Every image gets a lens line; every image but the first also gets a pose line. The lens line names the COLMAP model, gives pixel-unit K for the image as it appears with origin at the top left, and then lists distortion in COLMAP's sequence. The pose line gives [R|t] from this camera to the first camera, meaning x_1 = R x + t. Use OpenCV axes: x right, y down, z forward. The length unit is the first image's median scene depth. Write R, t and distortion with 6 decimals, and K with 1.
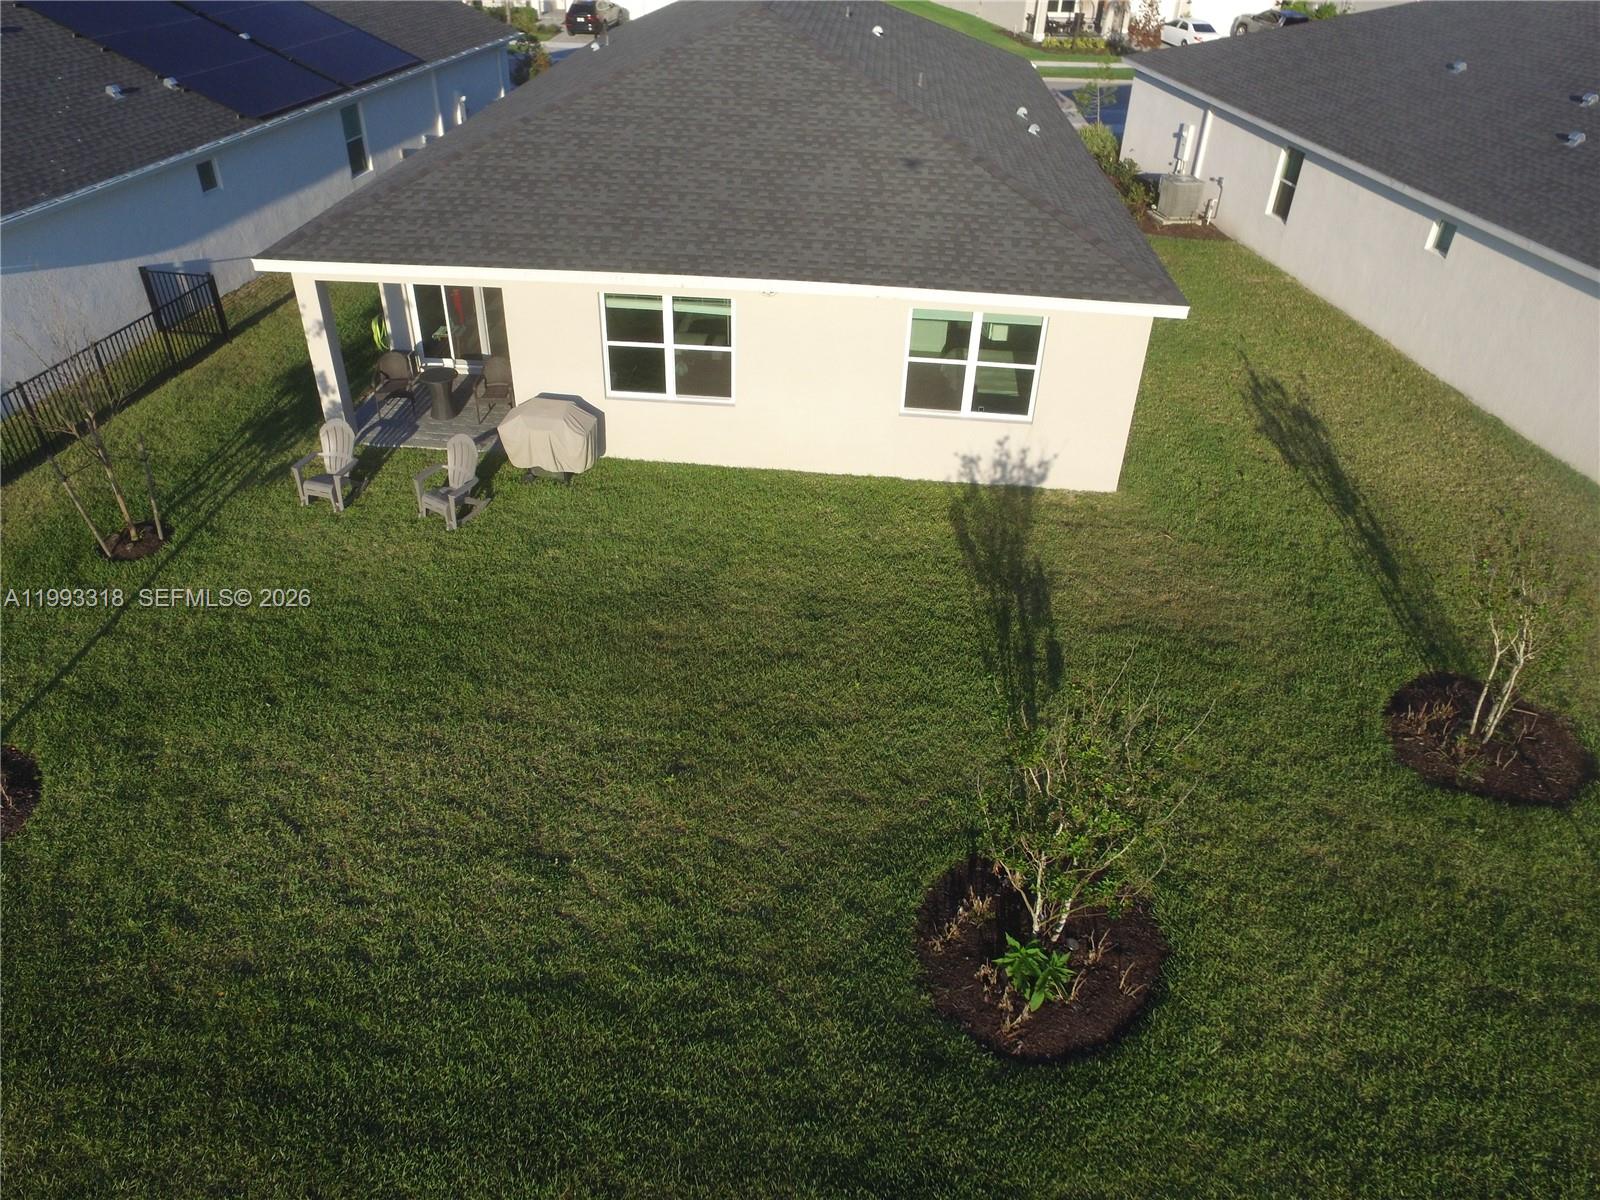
lens RADIAL K [[1070.9, 0, 785.9], [0, 1070.9, 596.2], [0, 0, 1]] dist [-0.126694, 0.090816]
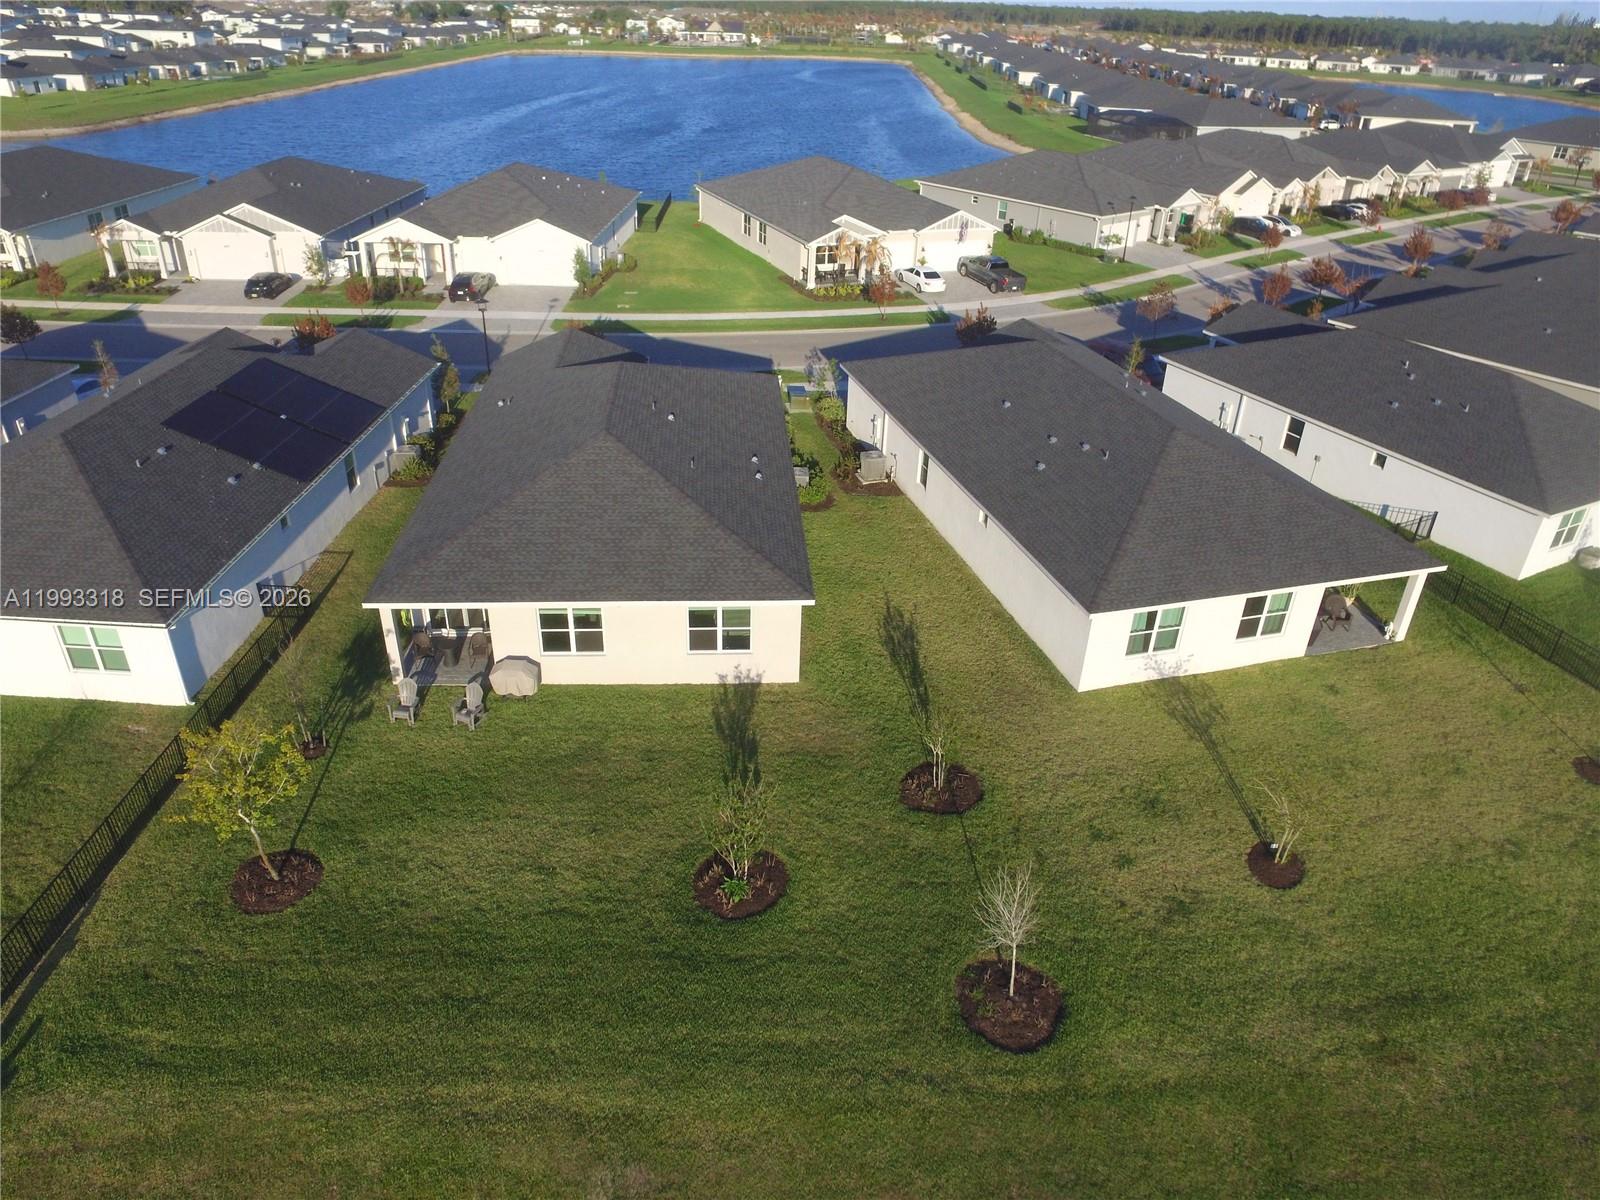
lens RADIAL K [[1070.9, 0, 785.9], [0, 1070.9, 596.2], [0, 0, 1]] dist [-0.126694, 0.090816]
pose [[0.989370, -0.069842, 0.127548, 0.042665], [0.082026, 0.992291, -0.092905, -0.081011], [-0.120076, 0.102379, 0.987472, -1.133514]]
